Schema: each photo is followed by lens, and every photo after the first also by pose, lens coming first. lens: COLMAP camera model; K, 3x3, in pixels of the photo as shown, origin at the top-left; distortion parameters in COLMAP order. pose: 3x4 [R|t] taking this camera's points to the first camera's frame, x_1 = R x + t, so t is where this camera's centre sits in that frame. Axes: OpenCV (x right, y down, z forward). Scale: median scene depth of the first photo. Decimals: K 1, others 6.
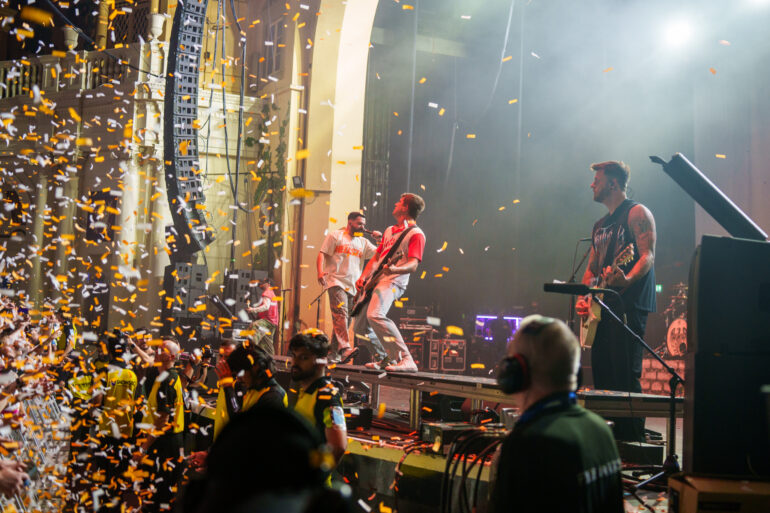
lens RADIAL K [[762.3, 0, 385.0], [0, 762.3, 256.5], [0, 0, 1]] dist [0.015413, 0.009283]
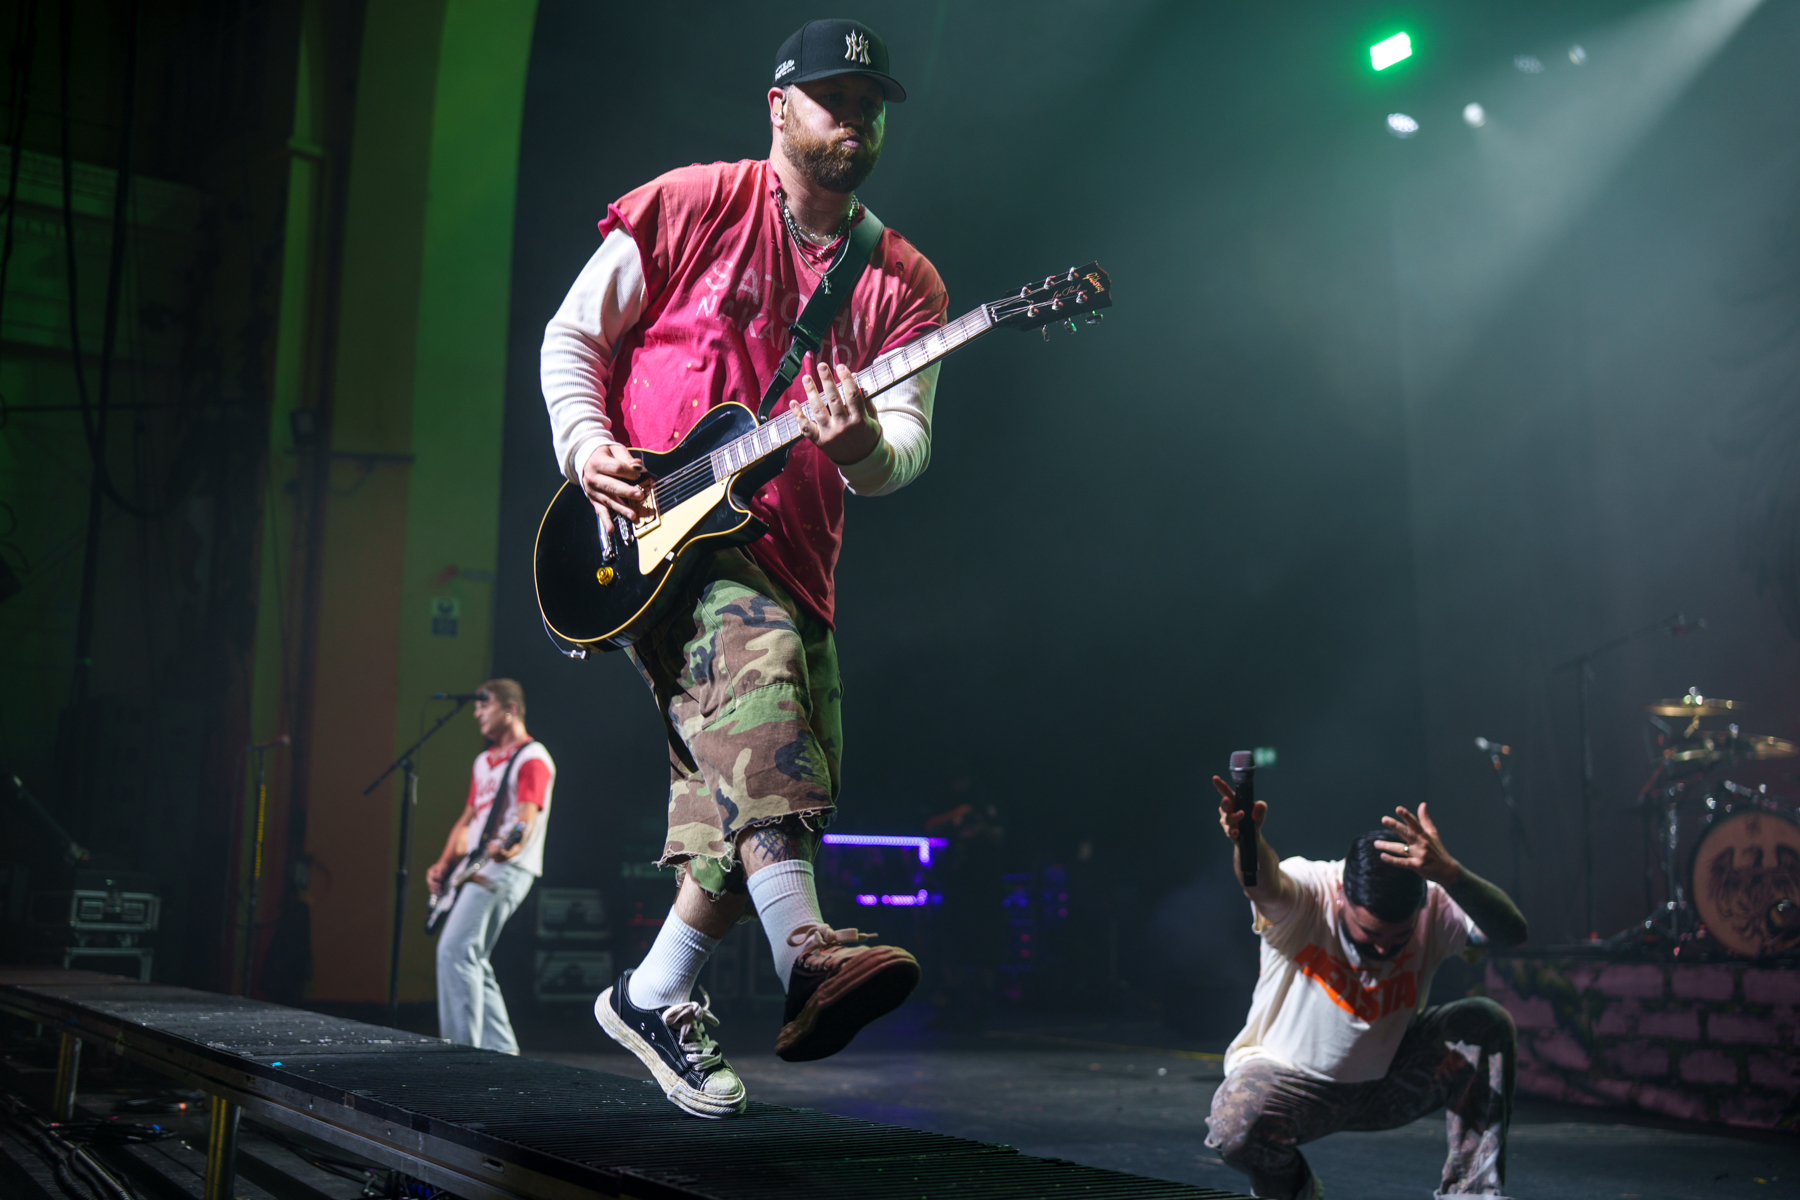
lens RADIAL K [[1673.7, 0, 900.0], [0, 1673.7, 600.0], [0, 0, 1]] dist [0.020967, 0.012416]
pose [[0.973544, 0.013030, 0.228126, -0.030241], [0.003477, 0.997412, -0.071810, 0.025042], [-0.228472, 0.070703, 0.970980, 0.251148]]
